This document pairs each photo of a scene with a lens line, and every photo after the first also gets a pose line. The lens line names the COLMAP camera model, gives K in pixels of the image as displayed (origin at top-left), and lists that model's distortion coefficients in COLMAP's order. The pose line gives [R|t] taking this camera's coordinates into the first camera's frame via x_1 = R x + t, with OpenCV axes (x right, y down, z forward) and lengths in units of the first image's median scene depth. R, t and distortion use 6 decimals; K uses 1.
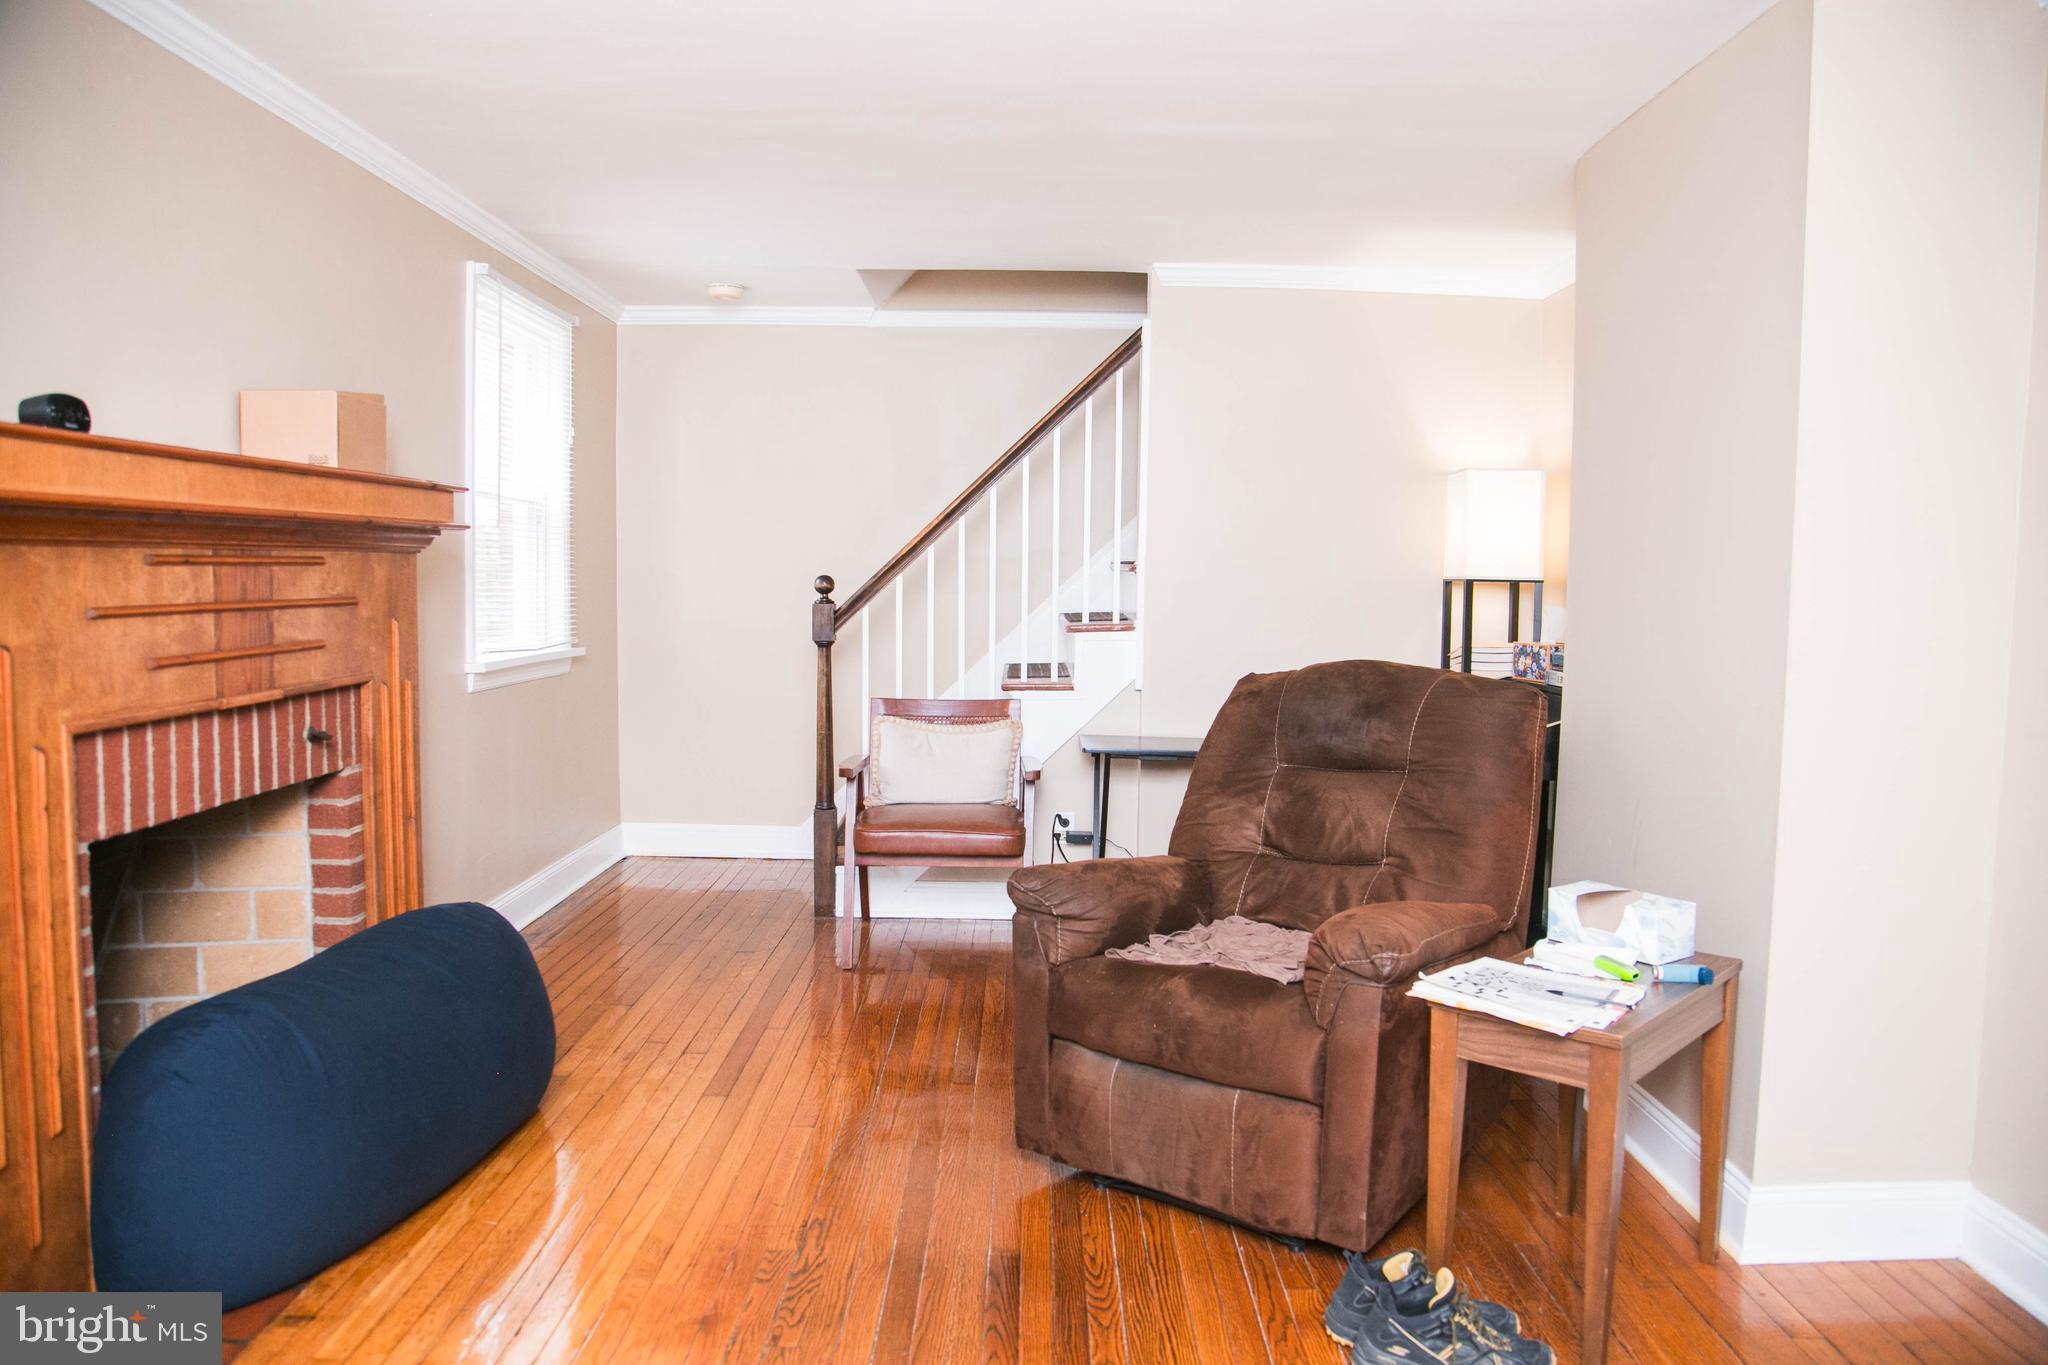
lens RADIAL K [[1427.0, 0, 1023.1], [0, 1427.0, 659.9], [0, 0, 1]] dist [-0.121496, 0.078886]
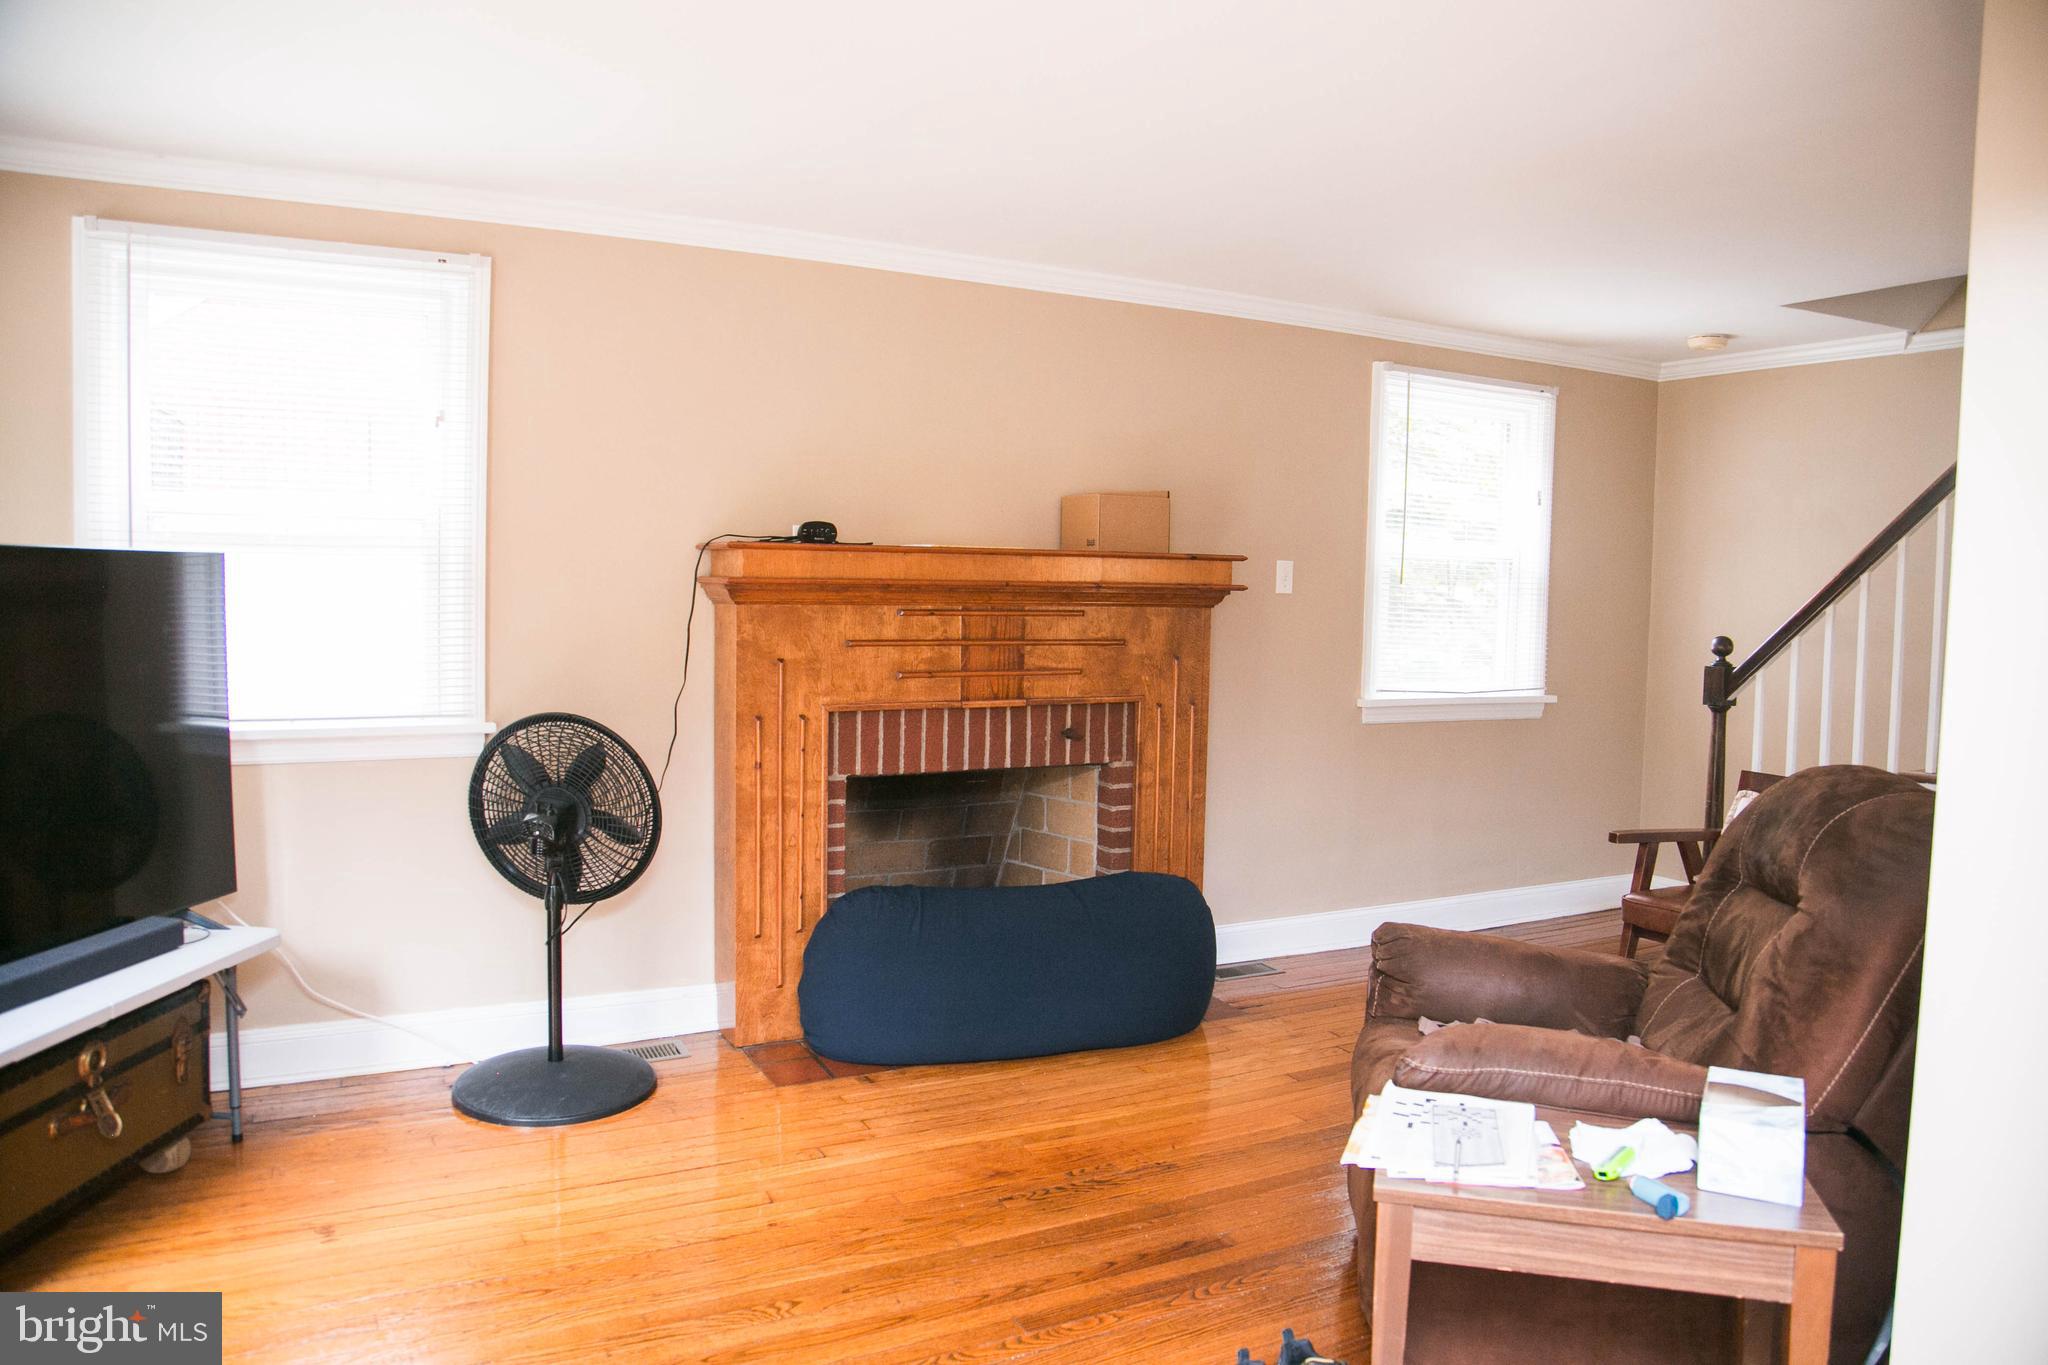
lens RADIAL K [[1427.0, 0, 1023.1], [0, 1427.0, 659.9], [0, 0, 1]] dist [-0.121496, 0.078886]
pose [[0.477451, 0.049651, -0.877254, 0.913032], [-0.071145, 0.997308, 0.017725, -0.054891], [0.875773, 0.053950, 0.479699, 0.297889]]
